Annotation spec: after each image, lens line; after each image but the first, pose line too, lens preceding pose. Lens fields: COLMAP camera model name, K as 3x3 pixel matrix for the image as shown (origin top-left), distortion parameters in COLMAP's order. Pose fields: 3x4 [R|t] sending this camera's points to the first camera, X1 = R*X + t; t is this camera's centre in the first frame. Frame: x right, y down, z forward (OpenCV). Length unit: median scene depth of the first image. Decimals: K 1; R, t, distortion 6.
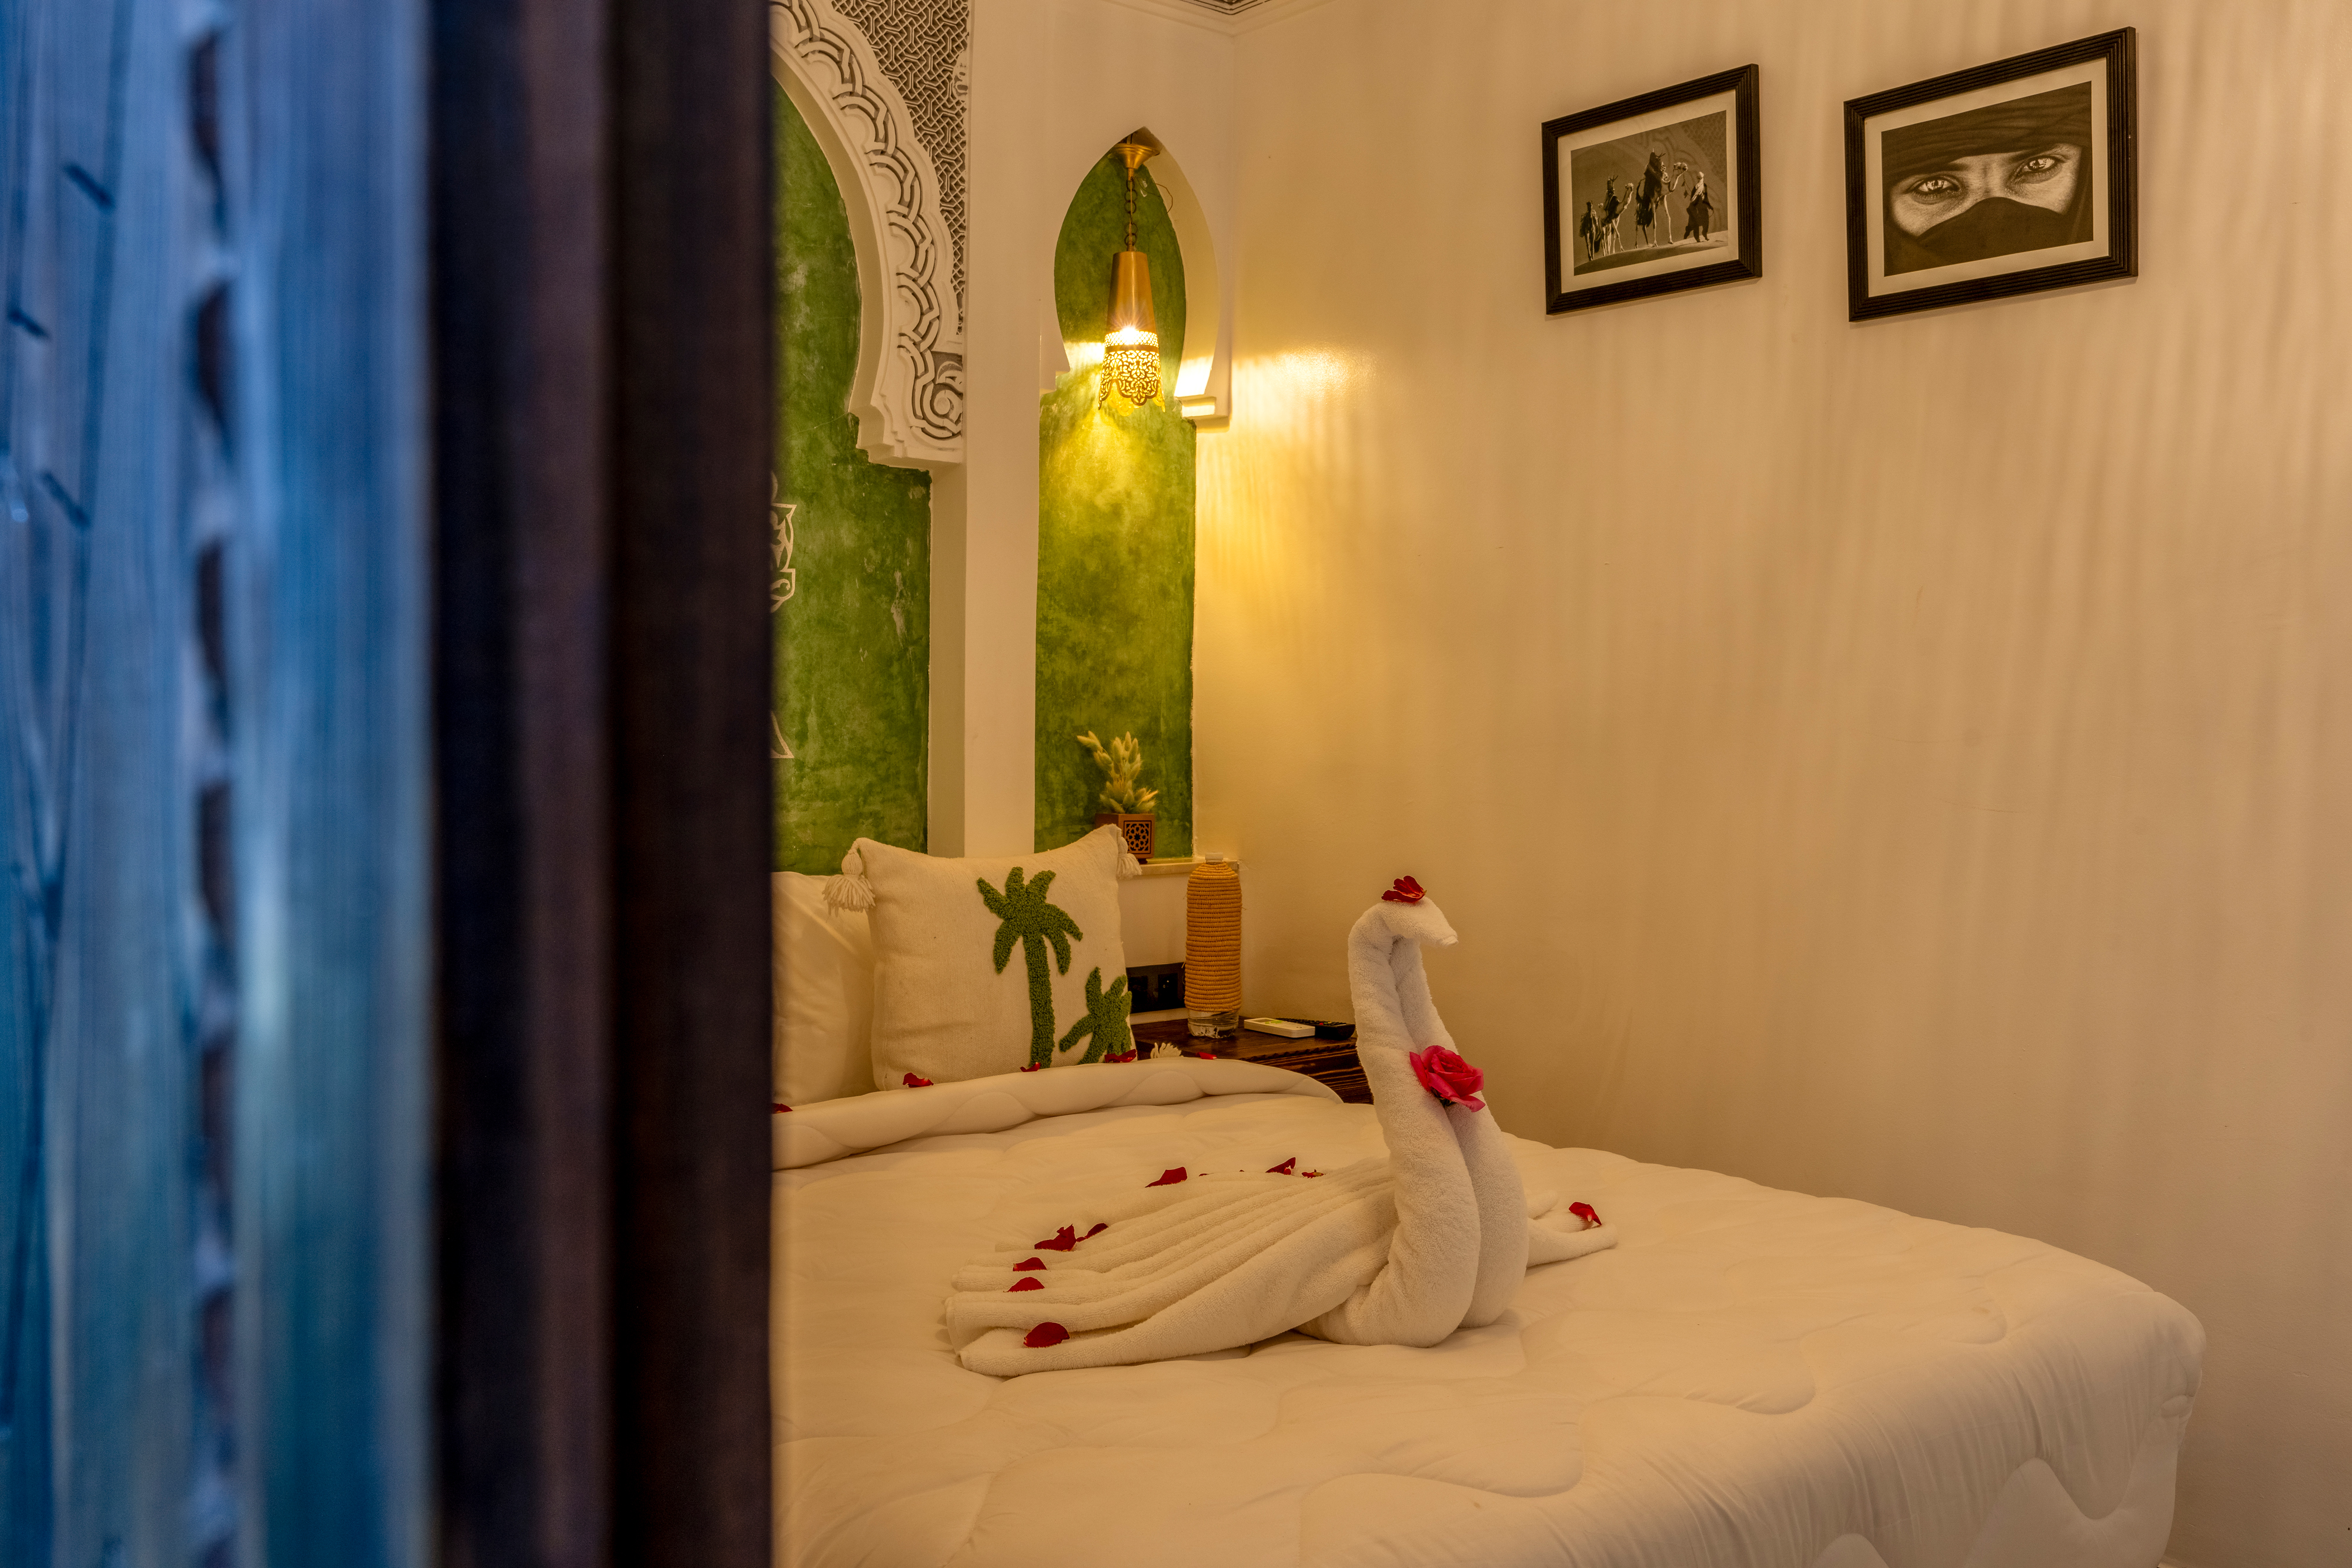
lens RADIAL K [[1970.0, 0, 1115.7], [0, 1970.0, 762.6], [0, 0, 1]] dist [0.008666, -0.002146]
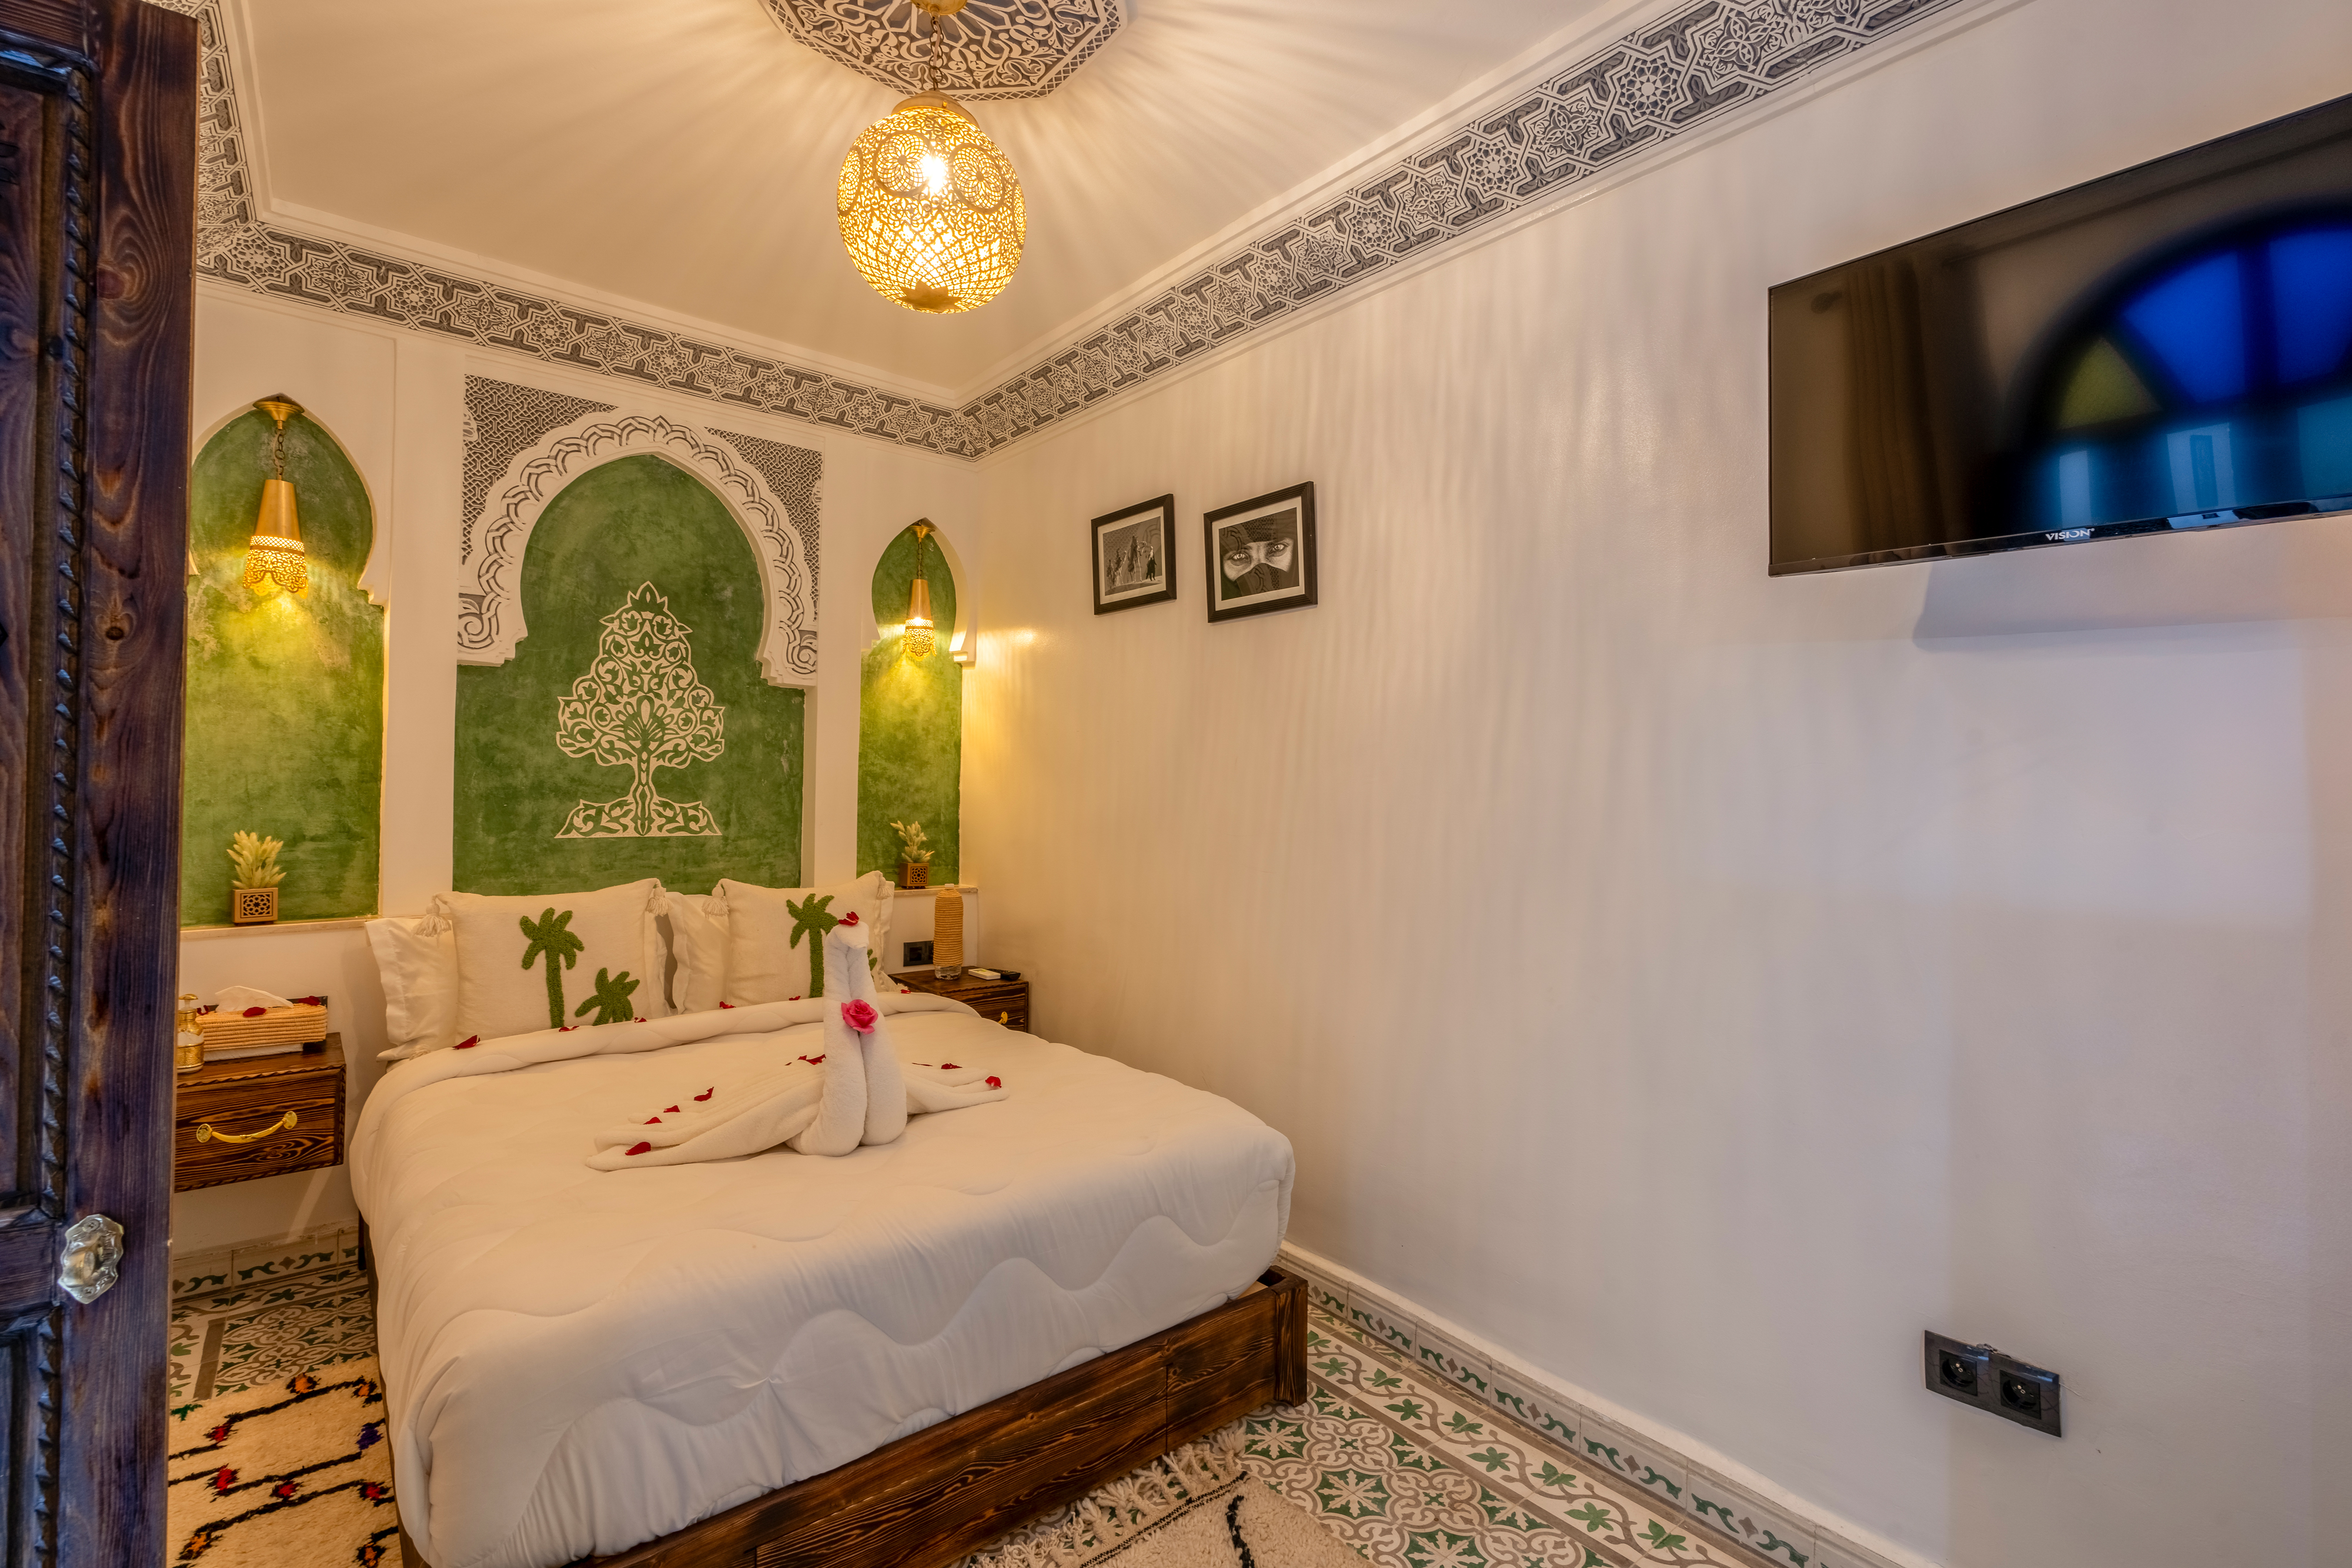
lens RADIAL K [[999.2, 0, 1138.0], [0, 999.2, 782.2], [0, 0, 1]] dist [-0.004009, 0.000751]
pose [[0.999956, 0.007379, 0.005741, 0.242699], [-0.007159, 0.999271, -0.037489, -0.020431], [-0.006013, 0.037446, 0.999281, 0.000999]]
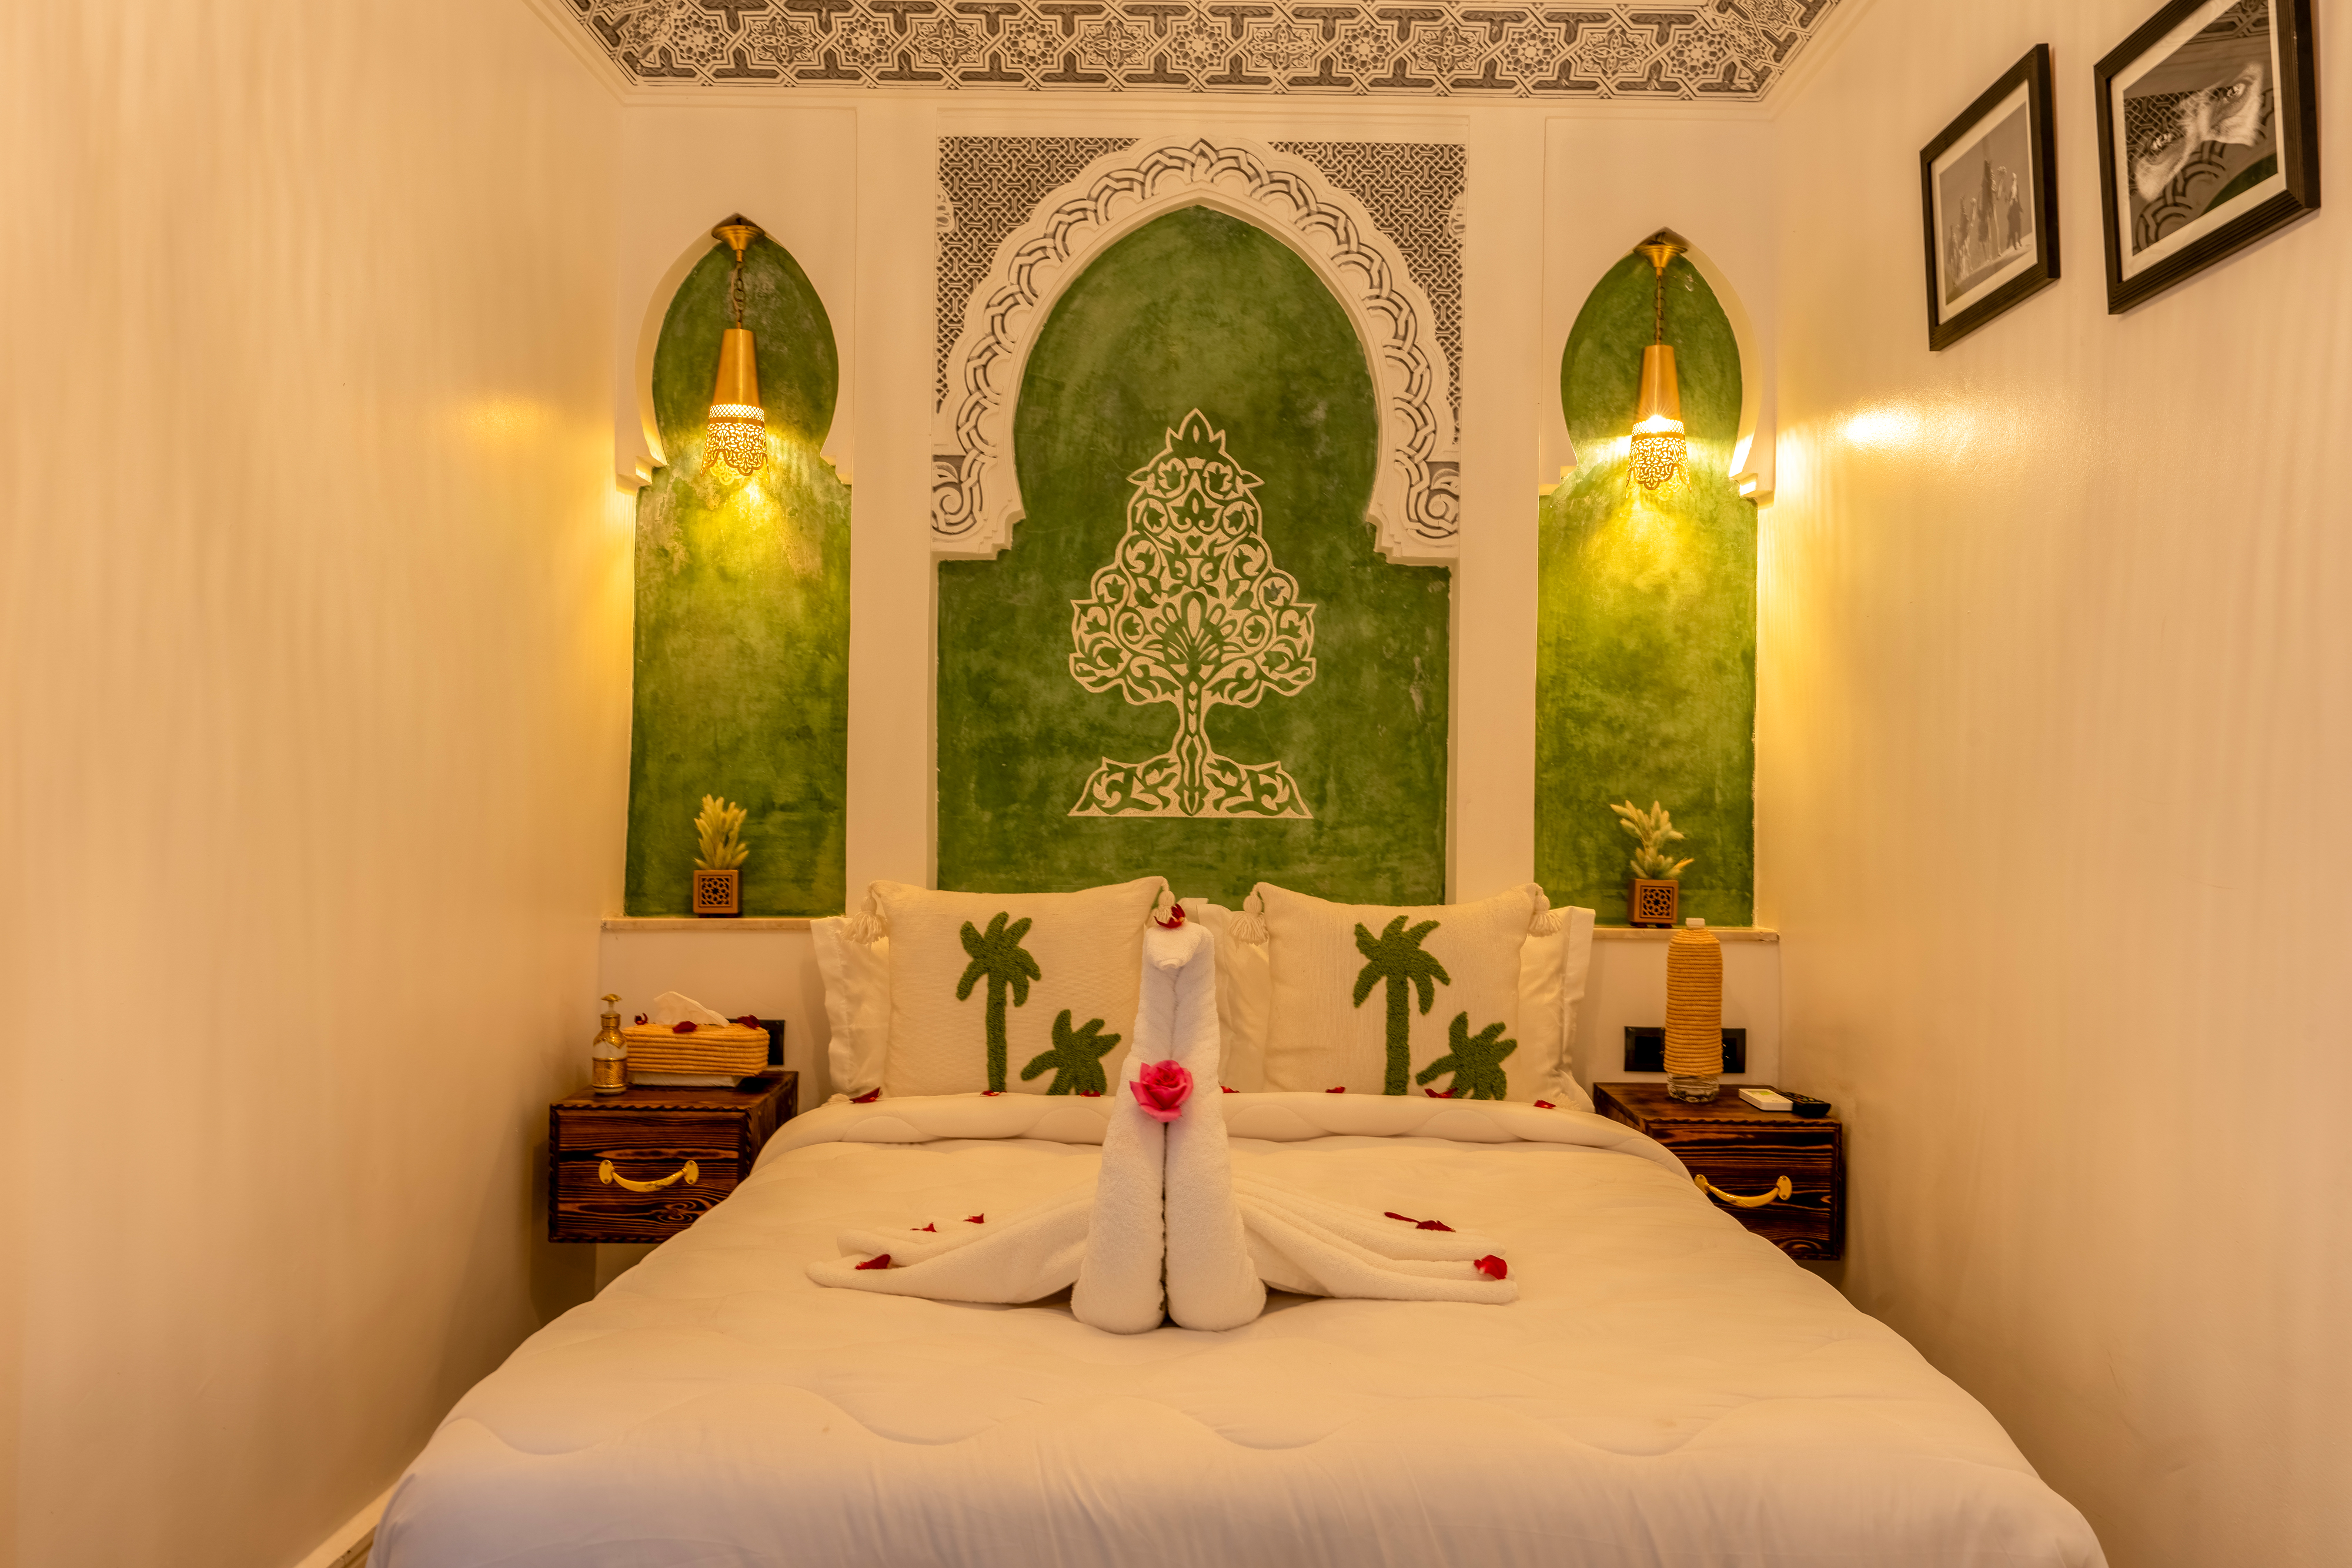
lens RADIAL K [[1738.5, 0, 1187.6], [0, 1738.5, 777.3], [0, 0, 1]] dist [0.004822, -0.001760]
pose [[0.795457, -0.001005, -0.606009, 0.401736], [-0.025725, 0.999041, -0.035424, 0.011731], [0.605464, 0.043768, 0.794668, 0.128083]]
